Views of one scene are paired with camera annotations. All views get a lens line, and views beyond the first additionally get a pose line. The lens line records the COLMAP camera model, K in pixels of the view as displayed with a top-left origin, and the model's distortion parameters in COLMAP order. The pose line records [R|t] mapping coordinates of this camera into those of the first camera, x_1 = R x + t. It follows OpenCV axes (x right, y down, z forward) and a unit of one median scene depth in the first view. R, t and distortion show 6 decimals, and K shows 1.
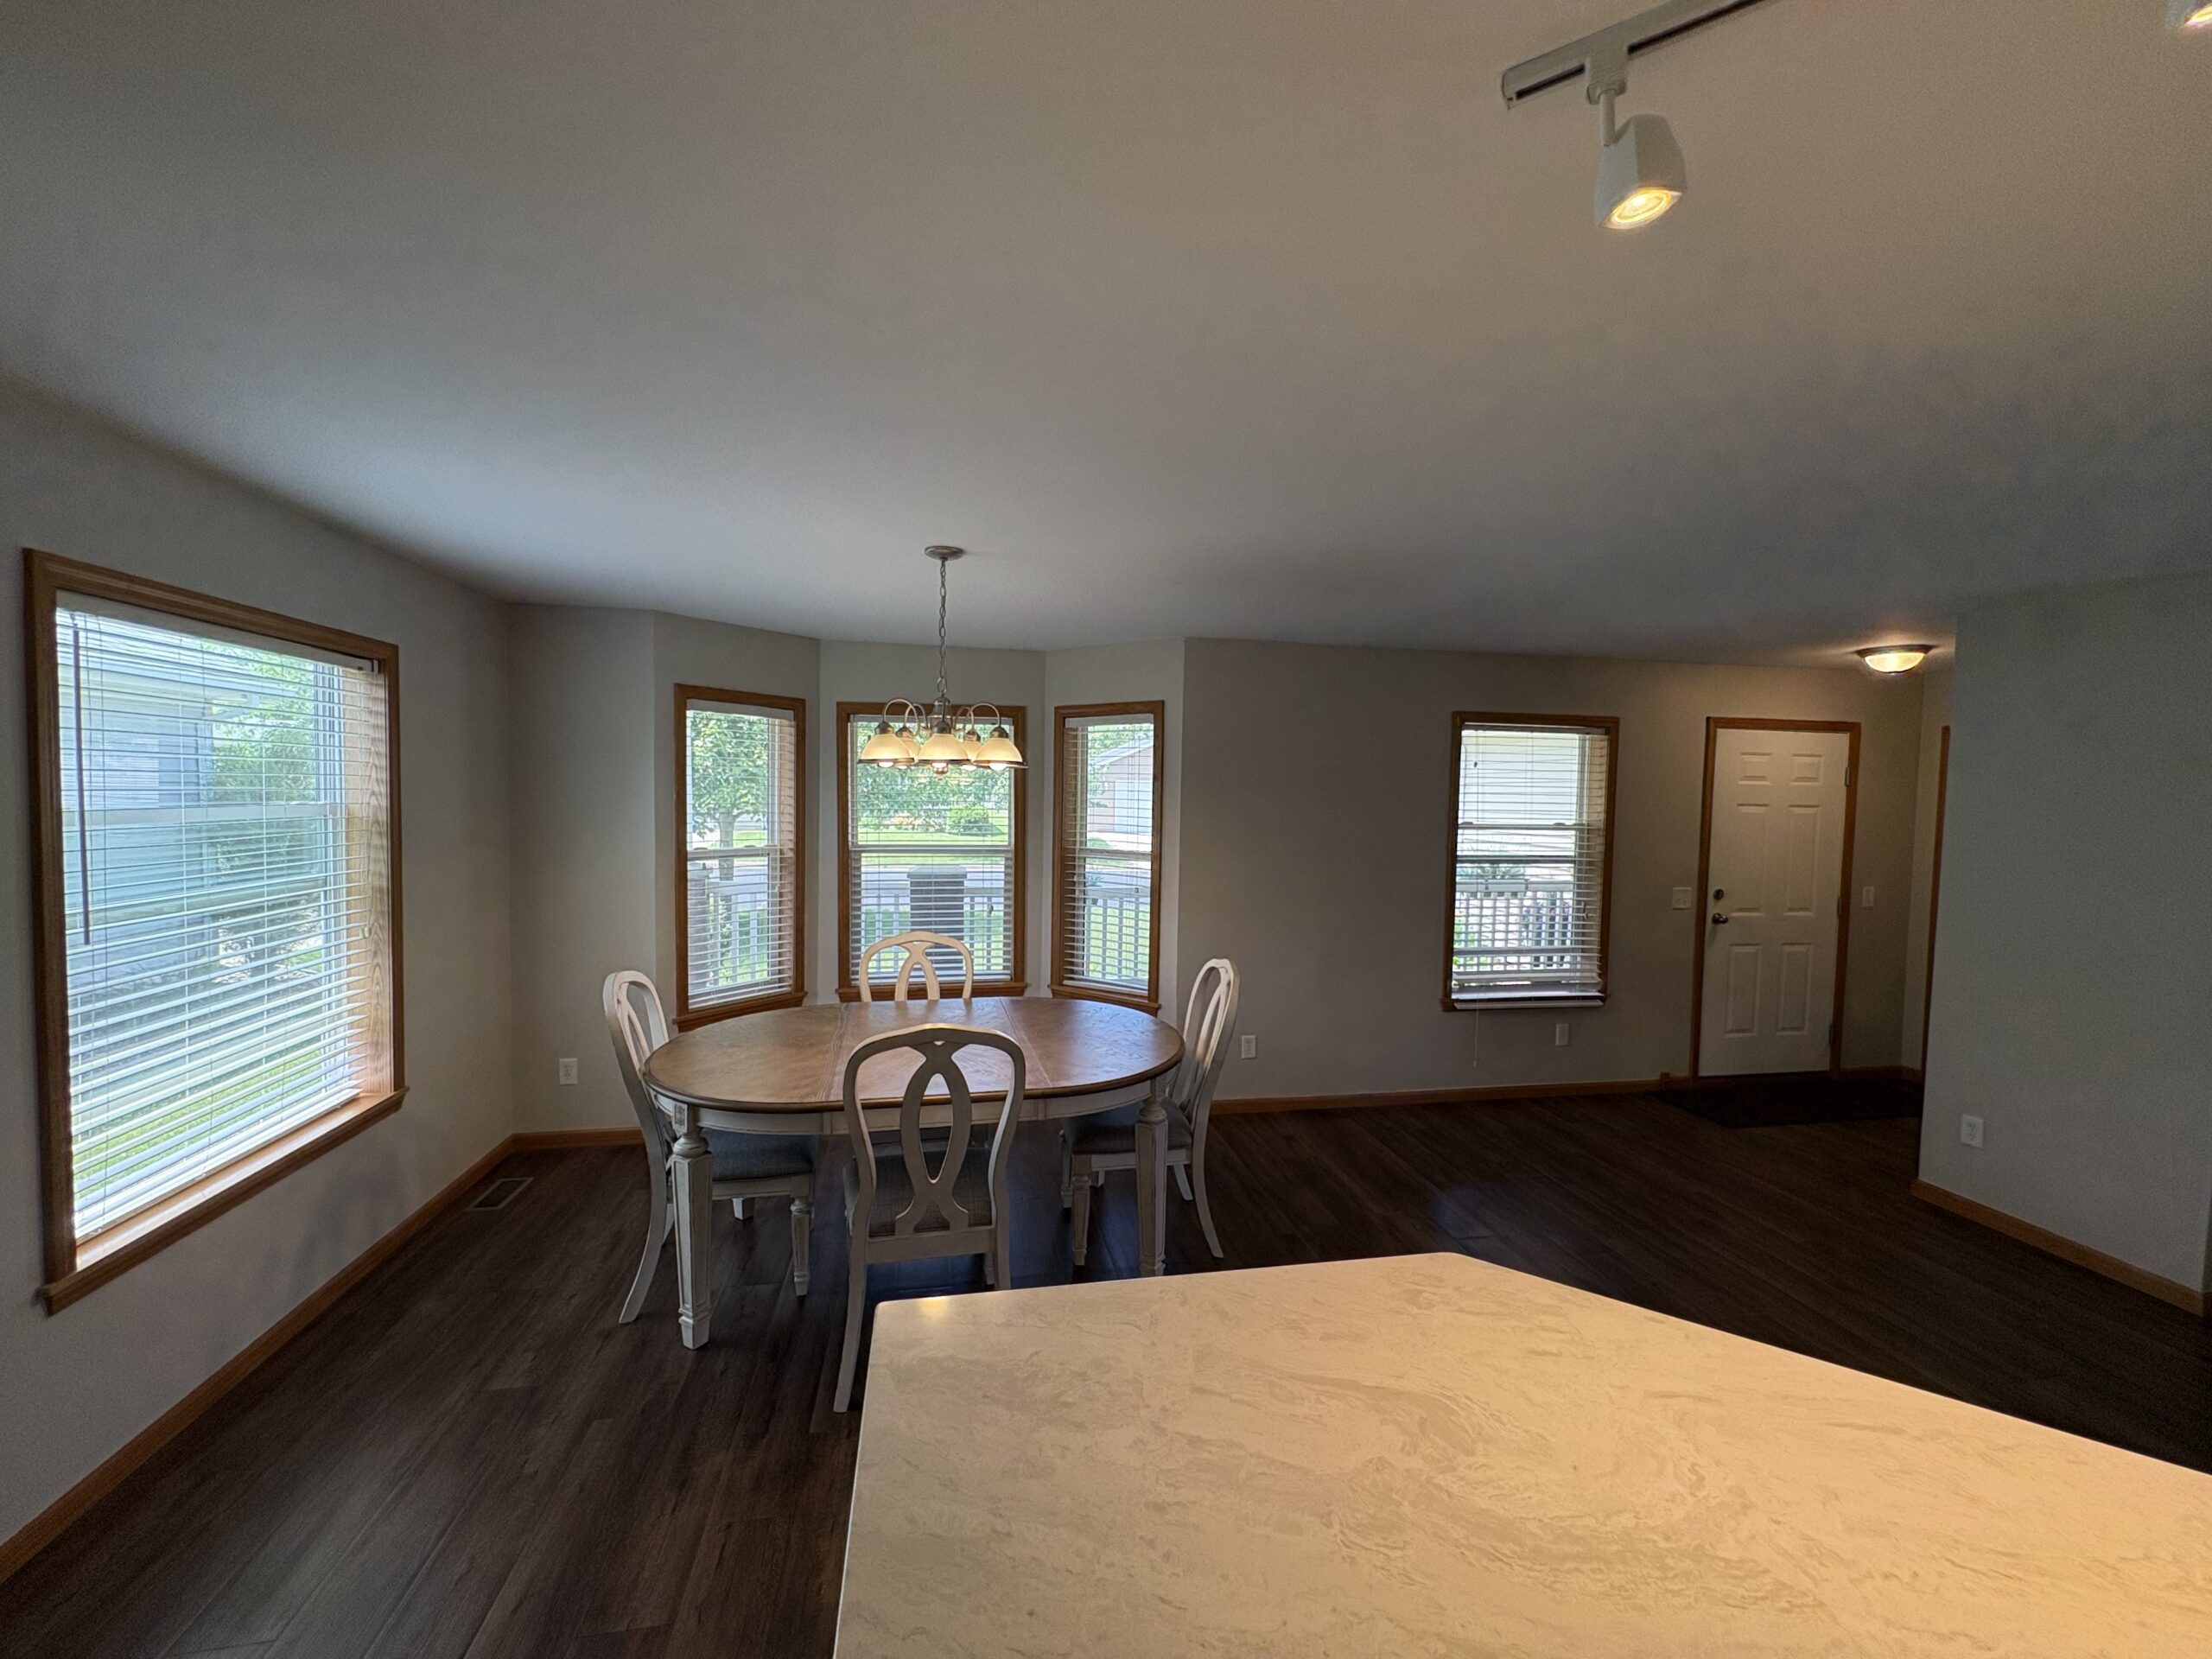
lens RADIAL K [[884.9, 0, 1106.0], [0, 884.9, 829.5], [0, 0, 1]] dist [0.000152, 0.000272]
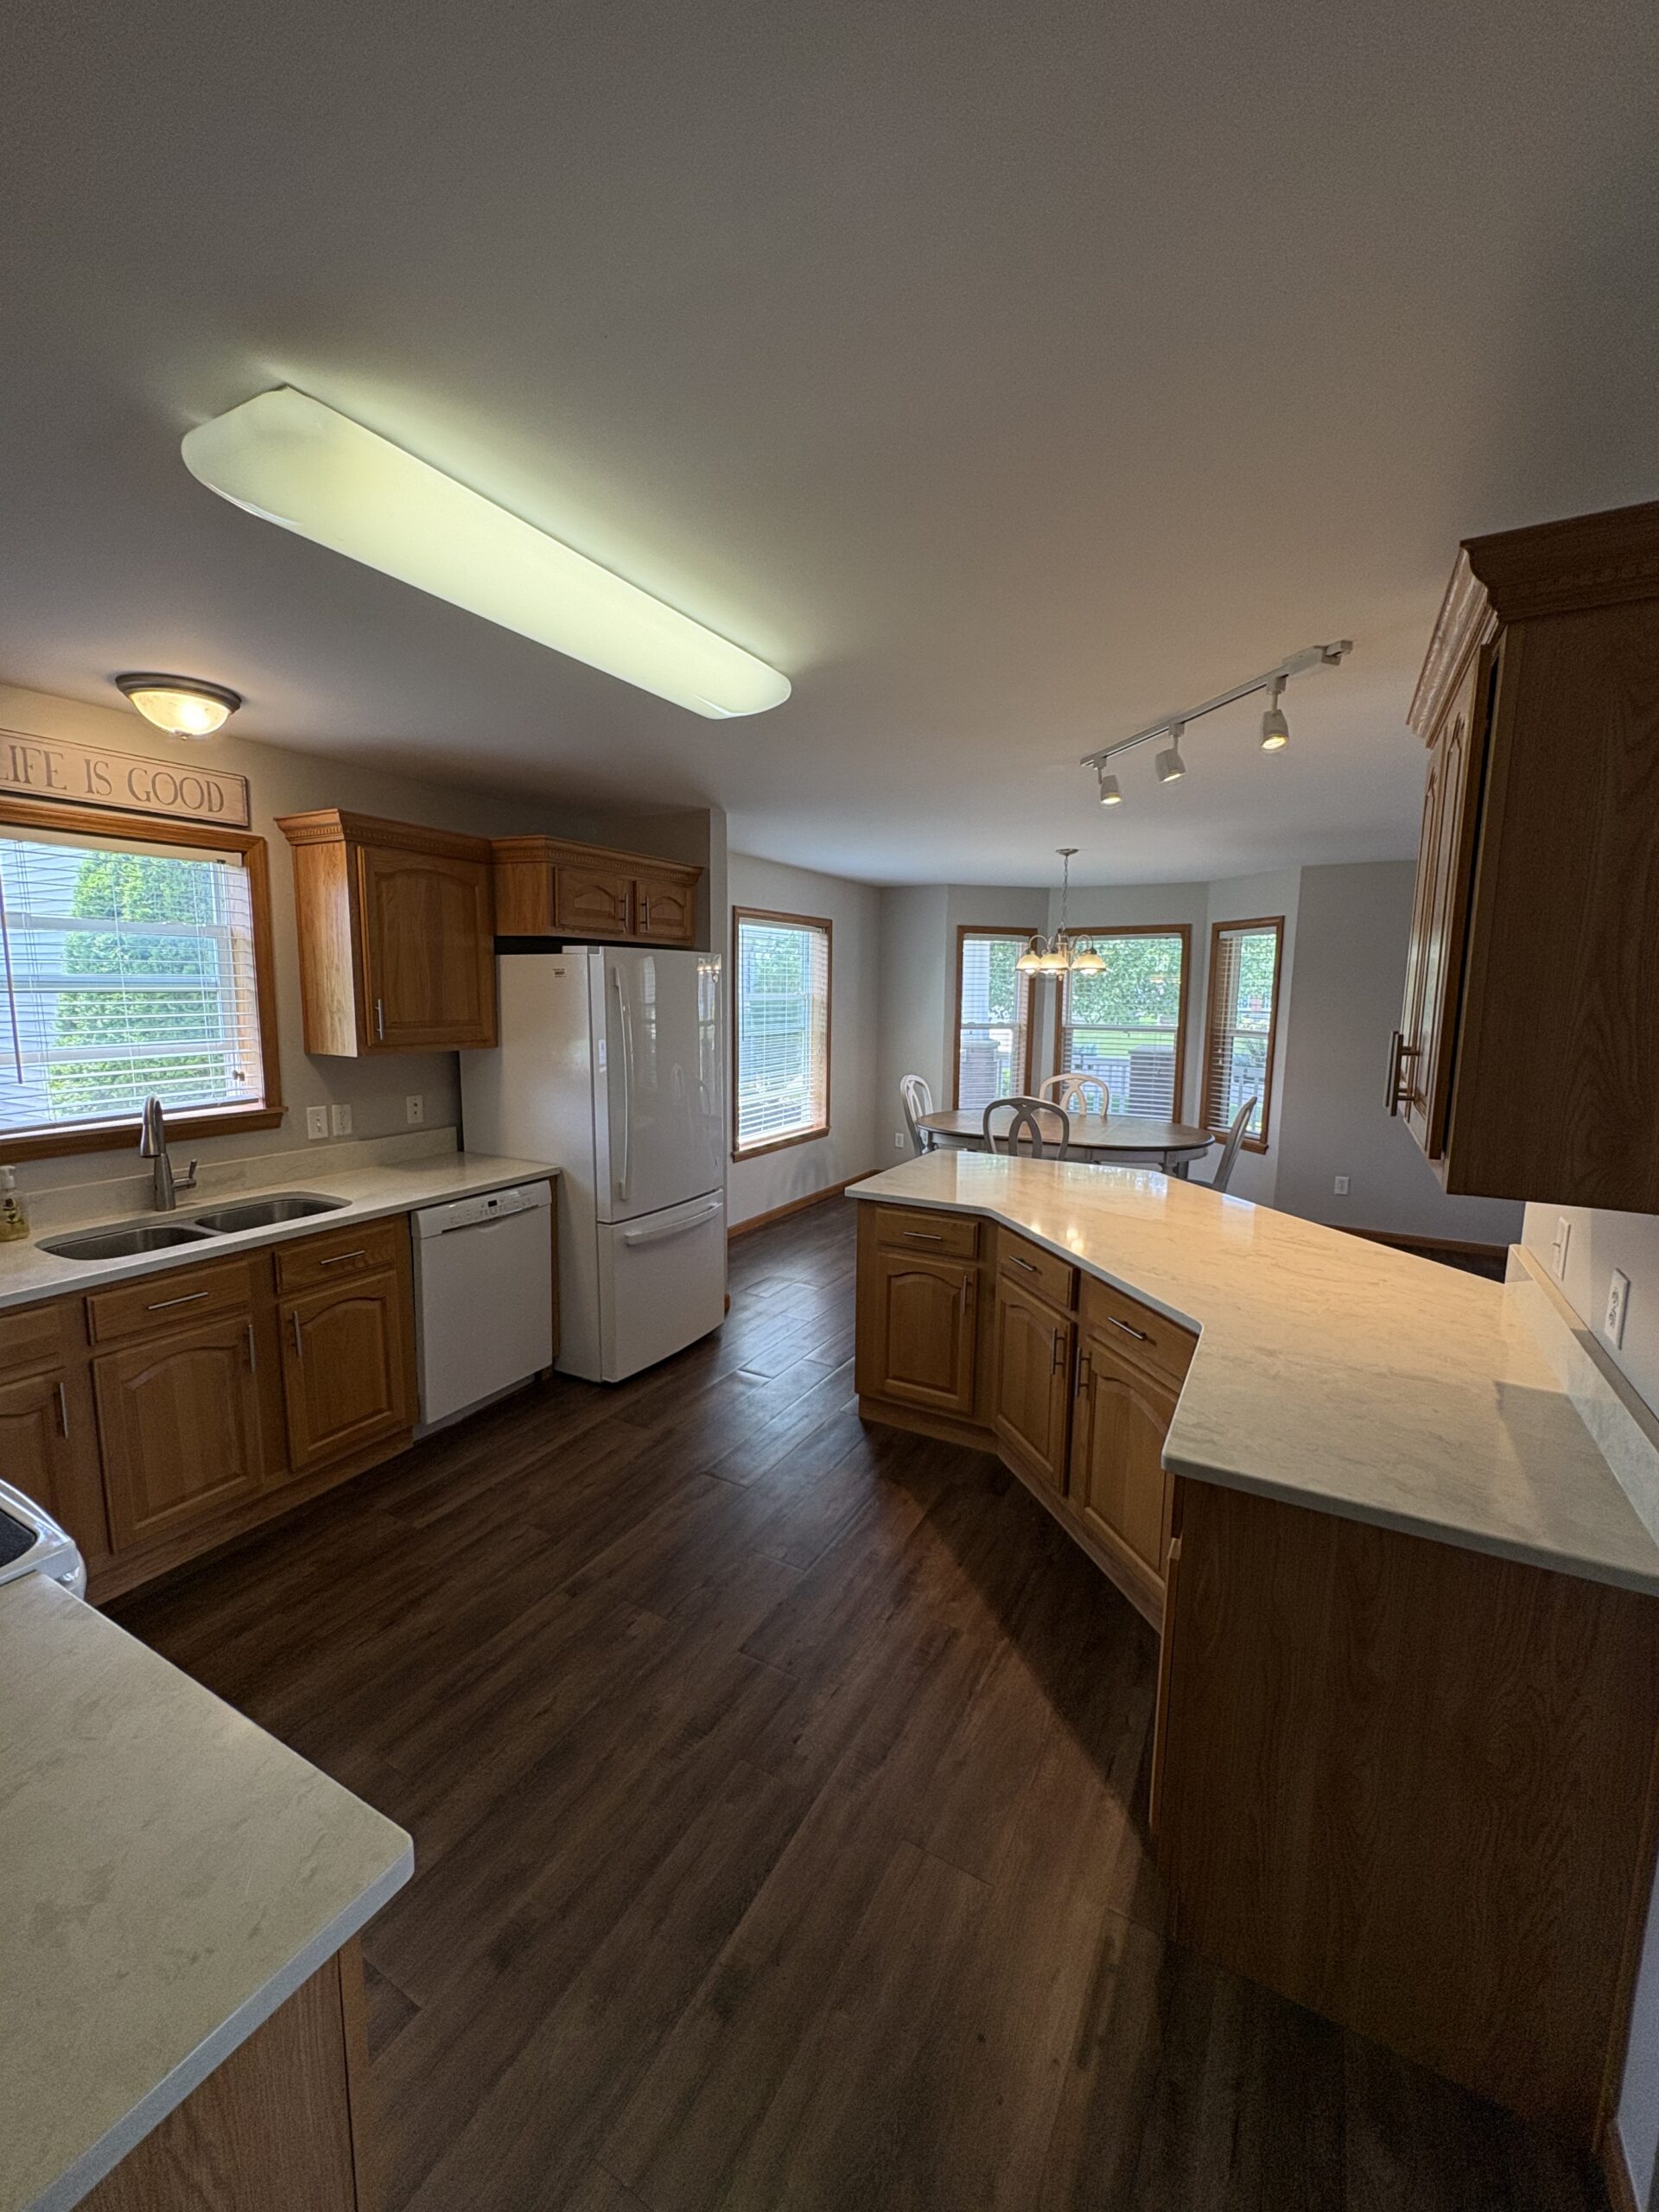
lens RADIAL K [[884.9, 0, 829.5], [0, 884.9, 1106.0], [0, 0, 1]] dist [0.000152, 0.000272]
pose [[0.770263, 0.077045, -0.633055, 0.552816], [-0.024321, 0.995502, 0.091565, 0.043715], [0.637262, -0.055133, 0.768672, -0.637792]]
